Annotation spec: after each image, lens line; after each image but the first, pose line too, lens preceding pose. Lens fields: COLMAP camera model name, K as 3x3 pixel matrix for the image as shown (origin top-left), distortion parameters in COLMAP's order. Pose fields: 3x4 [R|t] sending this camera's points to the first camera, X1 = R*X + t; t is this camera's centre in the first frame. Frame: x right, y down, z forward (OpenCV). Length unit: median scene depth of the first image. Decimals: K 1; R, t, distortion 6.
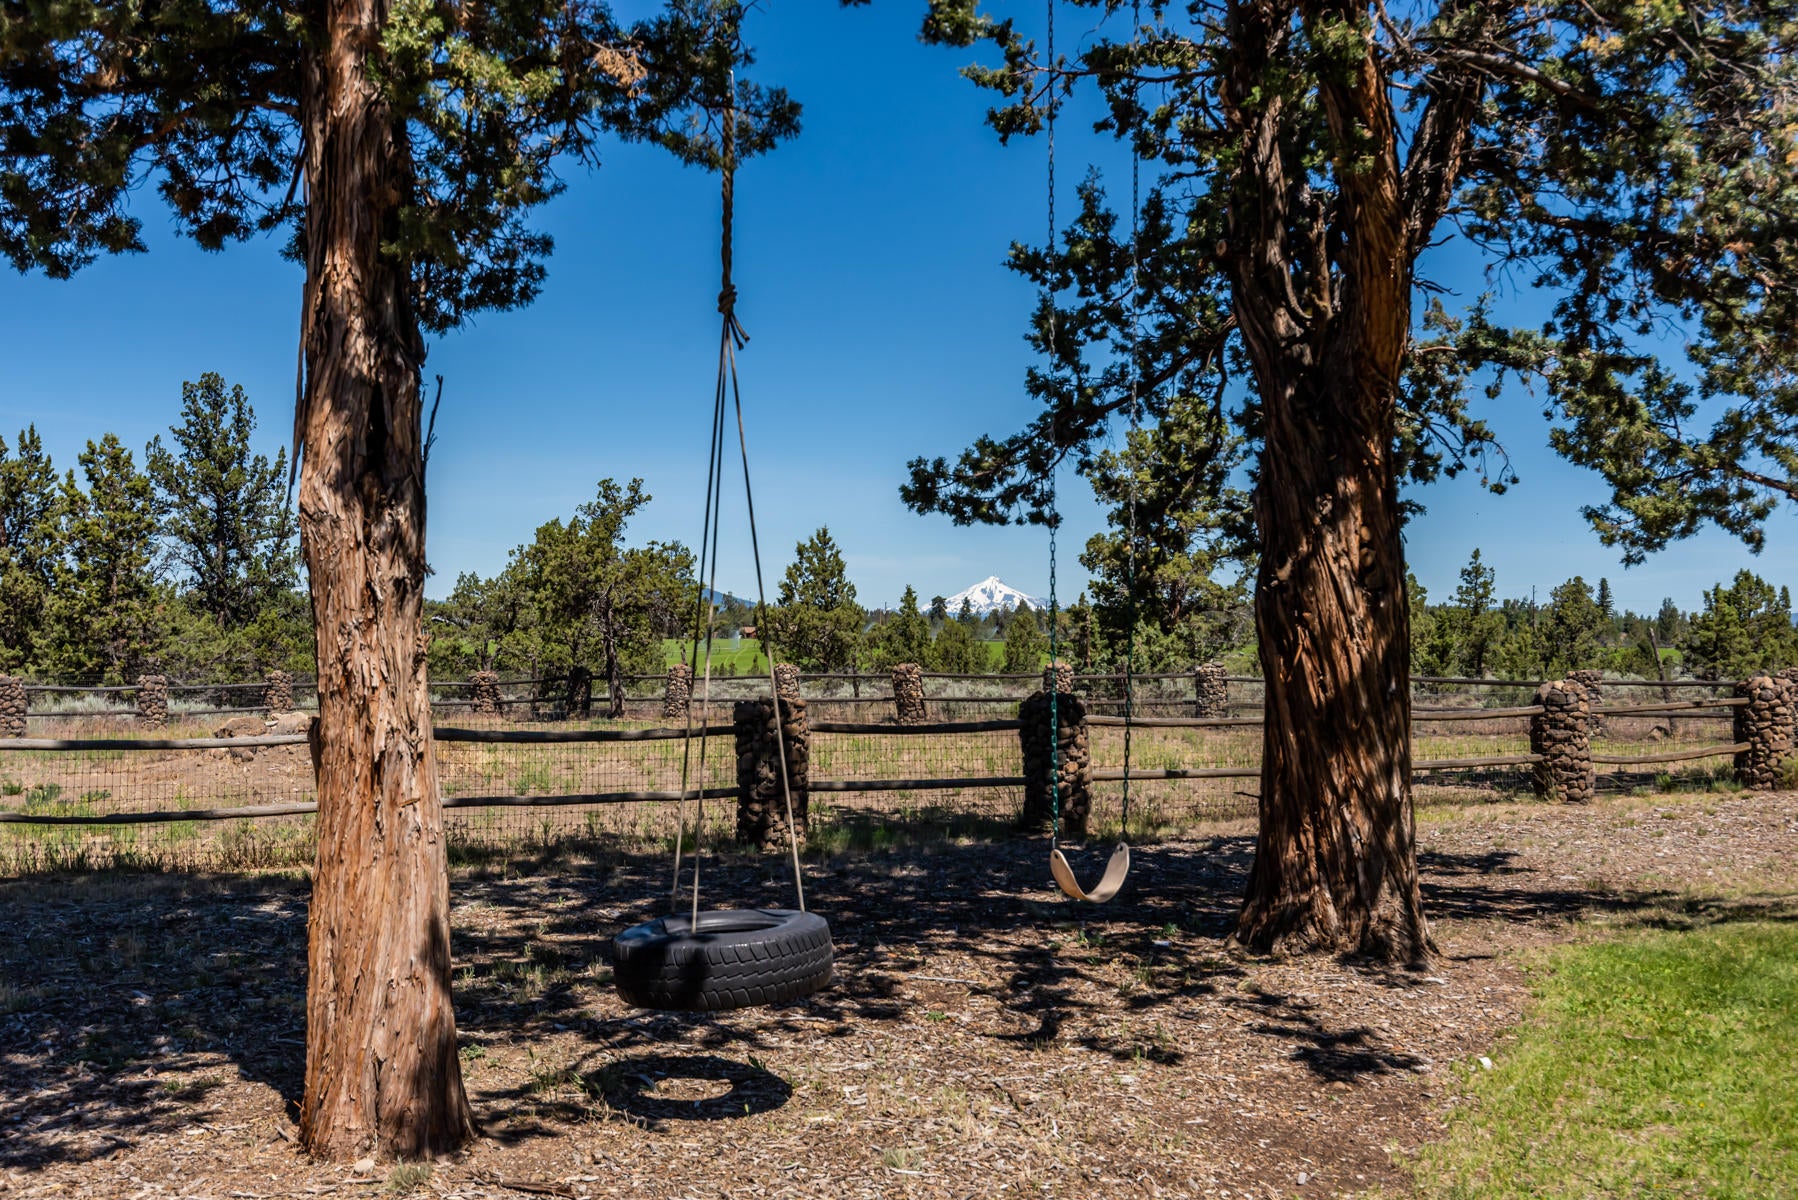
lens RADIAL K [[2053.9, 0, 899.7], [0, 2053.9, 601.5], [0, 0, 1]] dist [-0.015424, 0.000000]
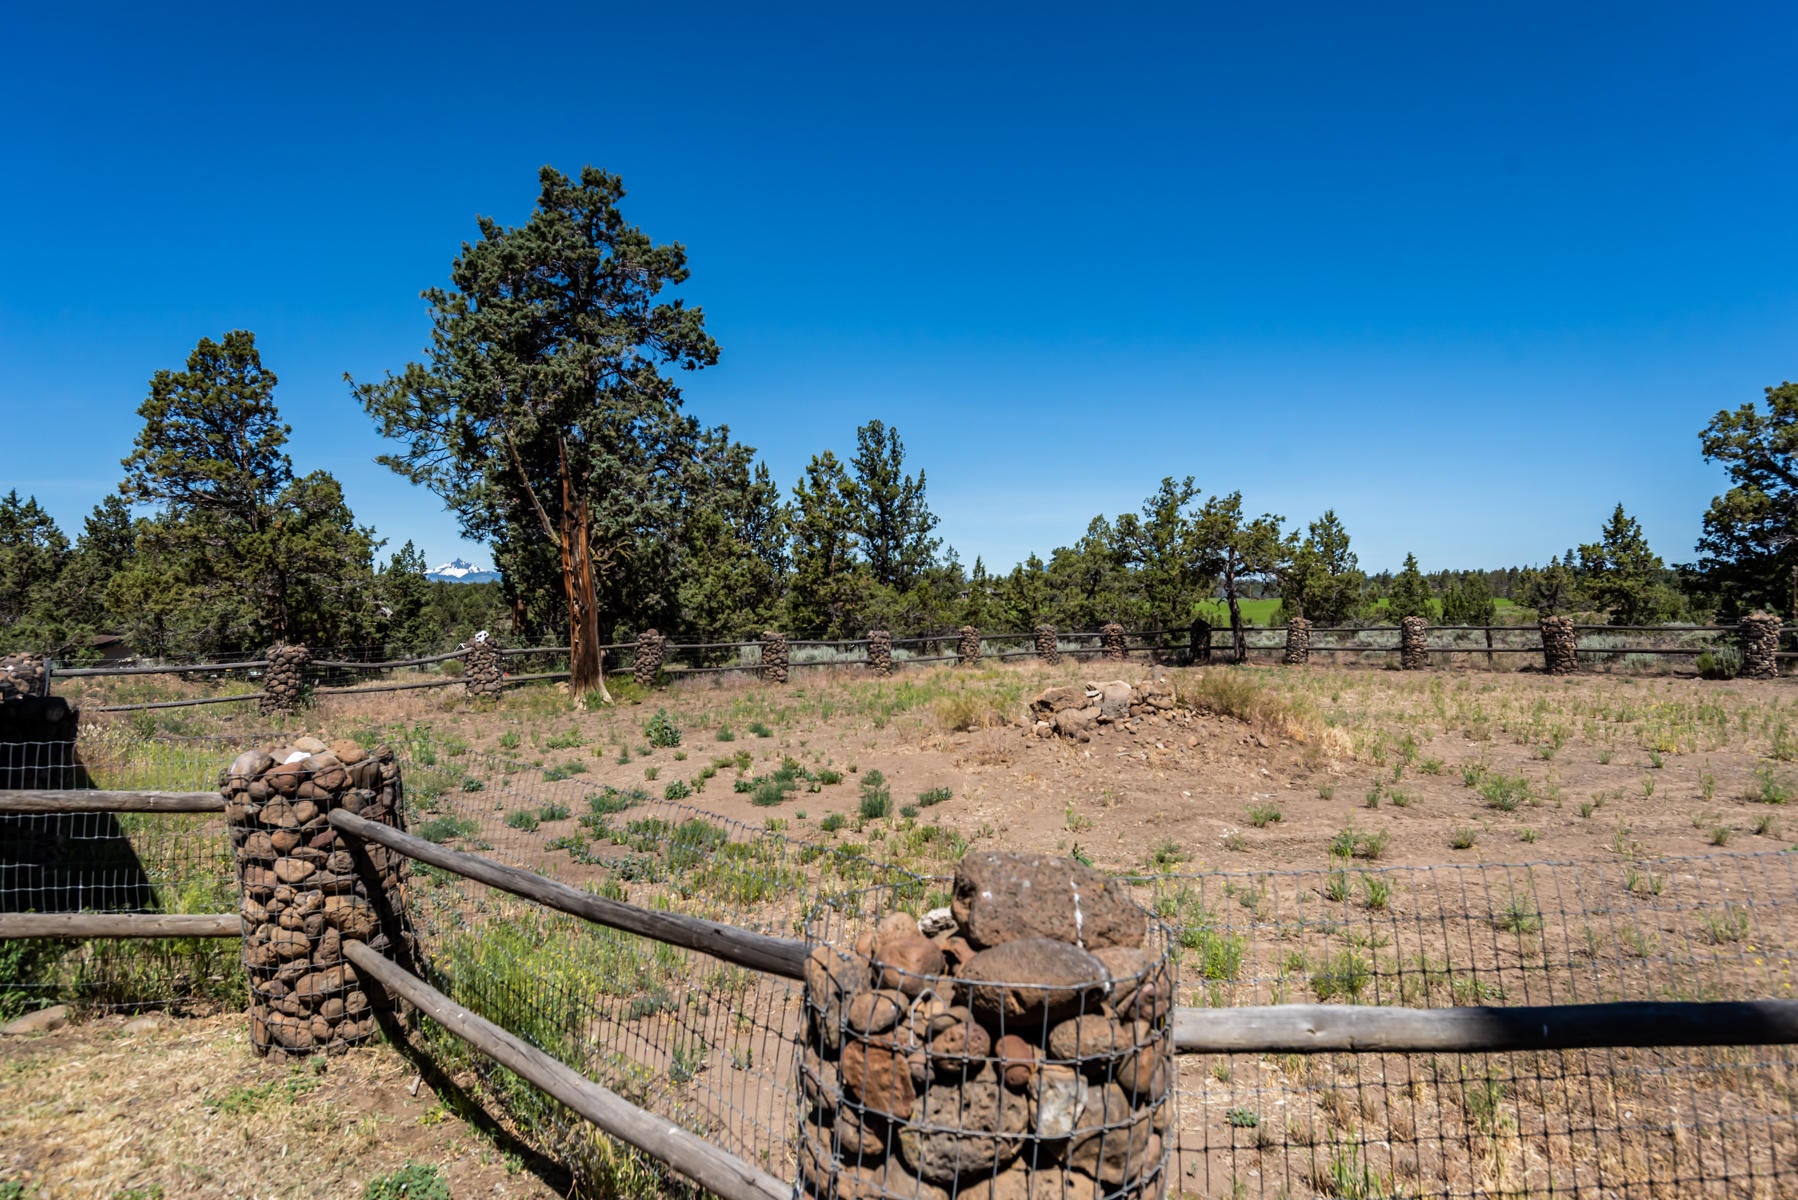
lens RADIAL K [[2053.9, 0, 899.1], [0, 2053.9, 600.8], [0, 0, 1]] dist [-0.015424, 0.000000]
pose [[0.937056, -0.011892, -0.348976, 0.158552], [0.019019, 0.999675, 0.017004, -0.006001], [0.348660, -0.022571, 0.936978, -0.309613]]
